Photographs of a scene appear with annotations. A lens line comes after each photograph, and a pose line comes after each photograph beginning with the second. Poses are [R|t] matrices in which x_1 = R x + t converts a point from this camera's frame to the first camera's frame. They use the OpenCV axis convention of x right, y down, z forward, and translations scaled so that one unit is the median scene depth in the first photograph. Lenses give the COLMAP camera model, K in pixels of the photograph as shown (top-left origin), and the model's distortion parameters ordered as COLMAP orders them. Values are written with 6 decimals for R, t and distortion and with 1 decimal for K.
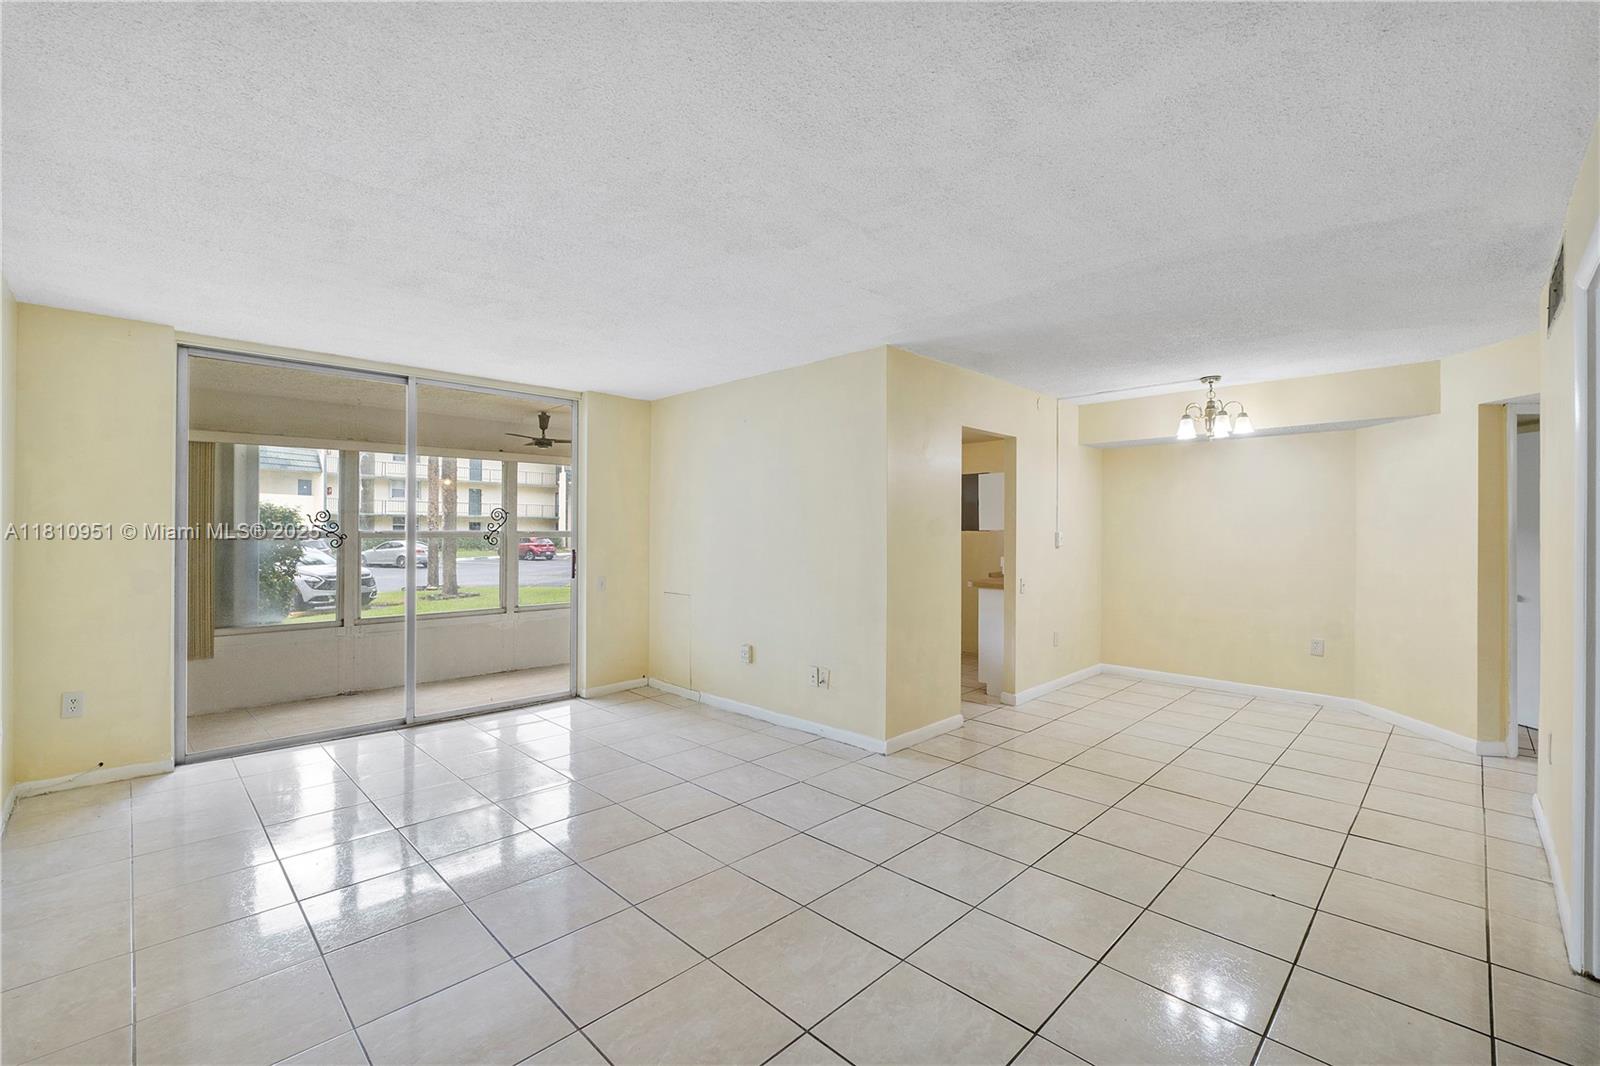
lens RADIAL K [[677.1, 0, 800.0], [0, 677.1, 533.0], [0, 0, 1]] dist [0.000172, -0.000169]
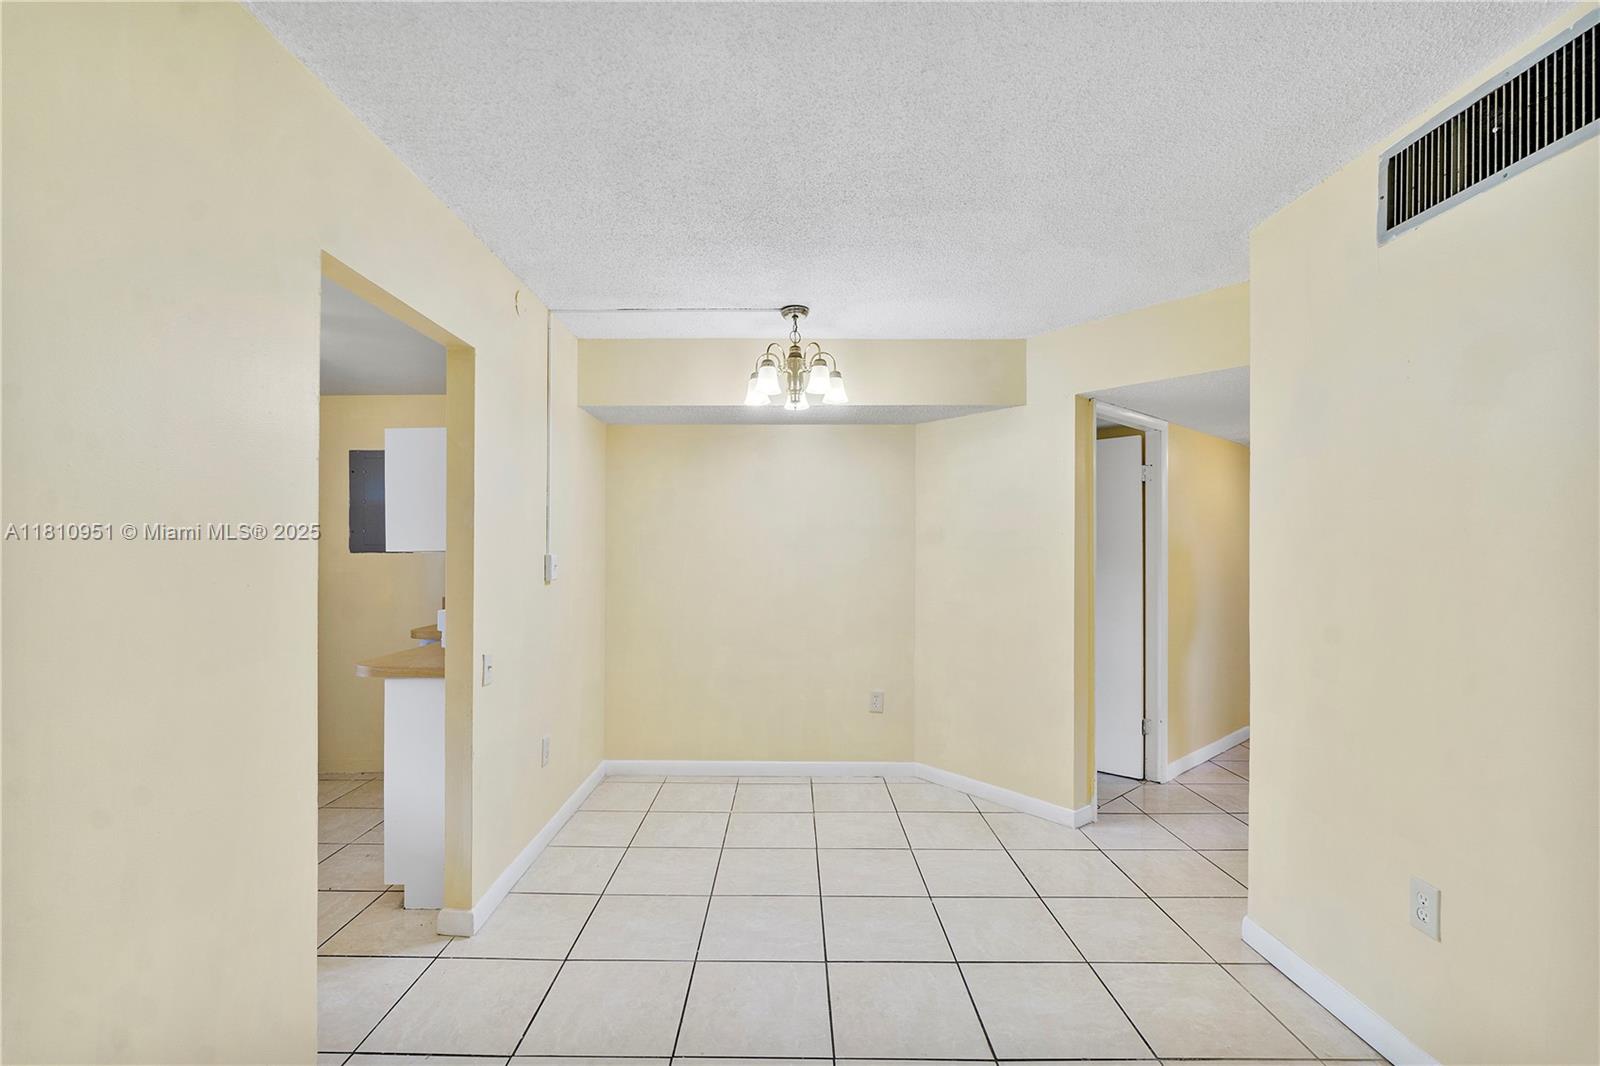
lens RADIAL K [[688.9, 0, 793.0], [0, 688.9, 551.3], [0, 0, 1]] dist [-0.000564, -0.000064]
pose [[0.714822, -0.001509, 0.699305, 0.144507], [0.004670, 0.999986, -0.002616, -0.001695], [-0.699291, 0.005135, 0.714819, 0.504723]]
